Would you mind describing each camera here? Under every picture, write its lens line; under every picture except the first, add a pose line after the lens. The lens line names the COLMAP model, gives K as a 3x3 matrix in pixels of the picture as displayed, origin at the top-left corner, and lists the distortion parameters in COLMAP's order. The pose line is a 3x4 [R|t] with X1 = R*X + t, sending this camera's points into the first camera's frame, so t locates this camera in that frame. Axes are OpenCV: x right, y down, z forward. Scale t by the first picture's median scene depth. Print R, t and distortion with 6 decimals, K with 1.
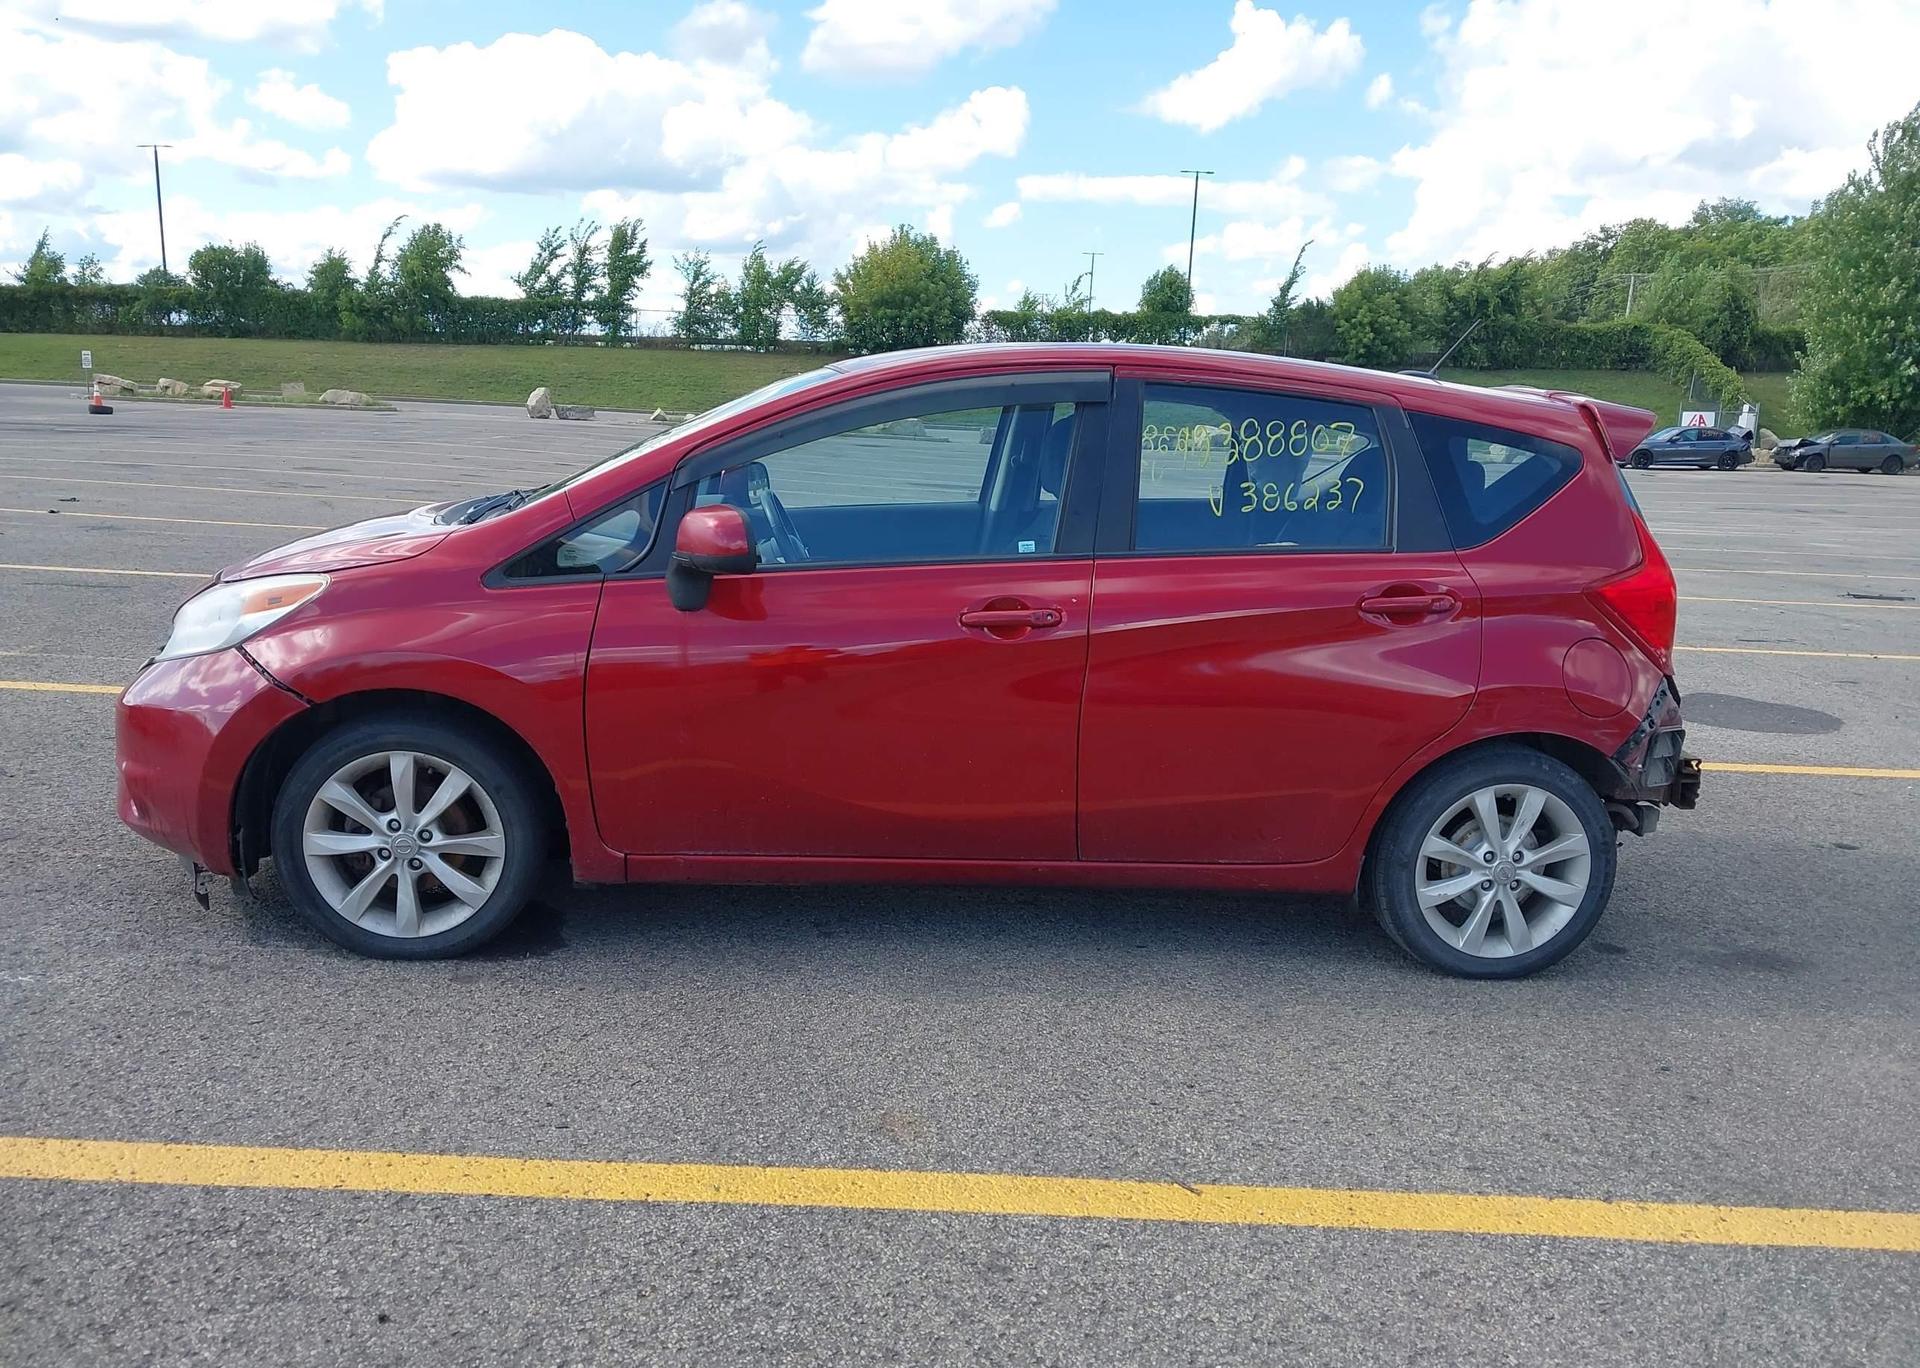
lens RADIAL K [[1541.8, 0, 932.9], [0, 1541.8, 709.5], [0, 0, 1]] dist [0.017728, -0.016302]
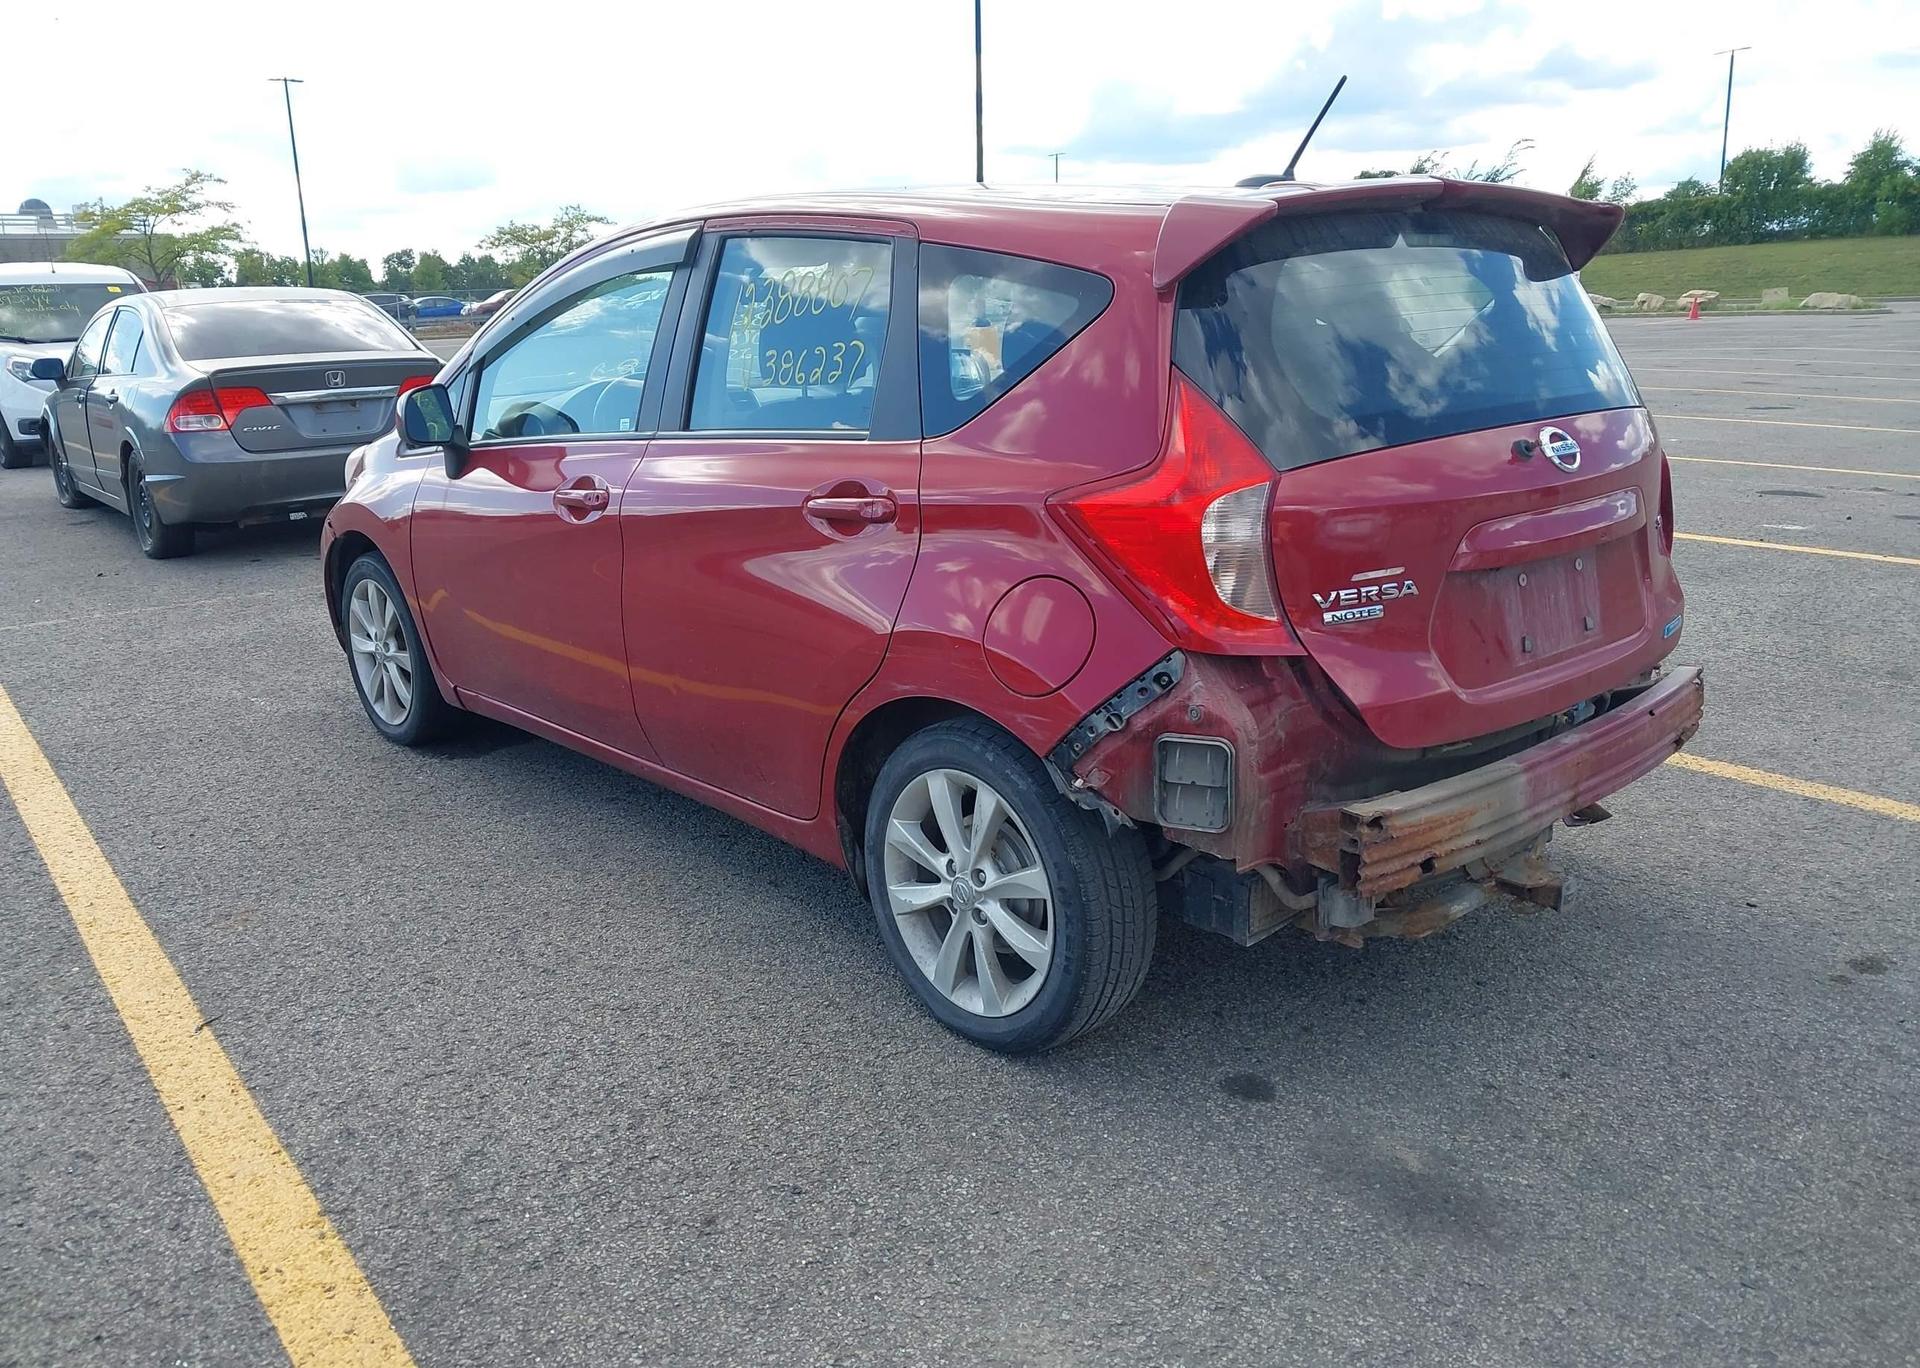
lens RADIAL K [[1541.8, 0, 933.1], [0, 1541.8, 691.8], [0, 0, 1]] dist [0.017728, -0.016302]
pose [[0.575246, 0.144163, -0.805177, 0.903770], [-0.111659, 0.988972, 0.097297, -0.053718], [0.810324, 0.033935, 0.584999, 0.558415]]
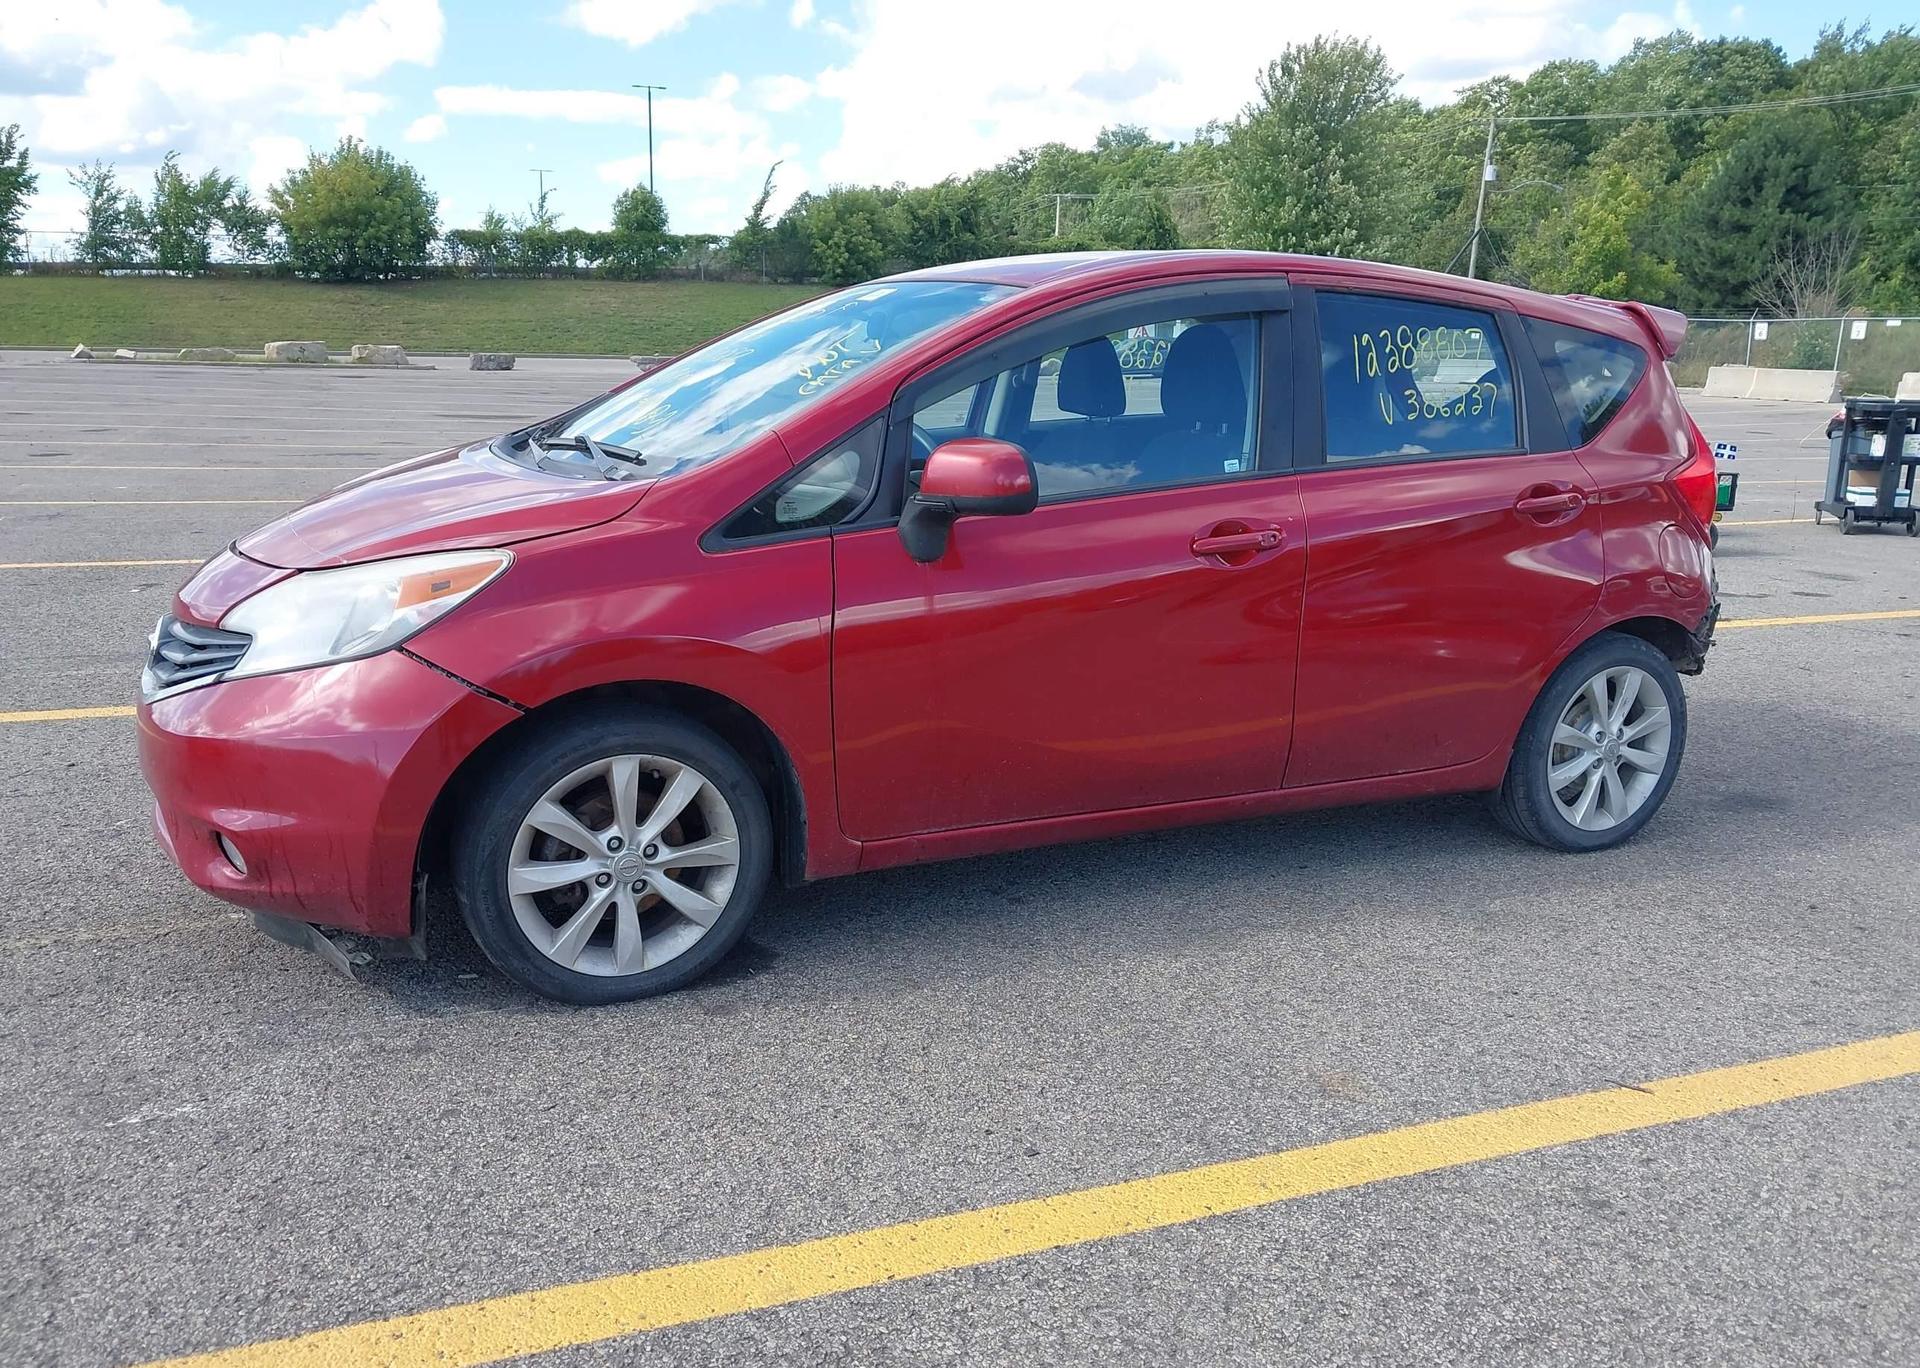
lens RADIAL K [[1541.8, 0, 928.9], [0, 1541.8, 699.7], [0, 0, 1]] dist [0.017728, -0.016302]
pose [[0.938333, -0.104059, 0.329702, -0.414550], [0.090201, 0.994285, 0.057098, -0.031803], [-0.333759, -0.023837, 0.942357, 0.146684]]
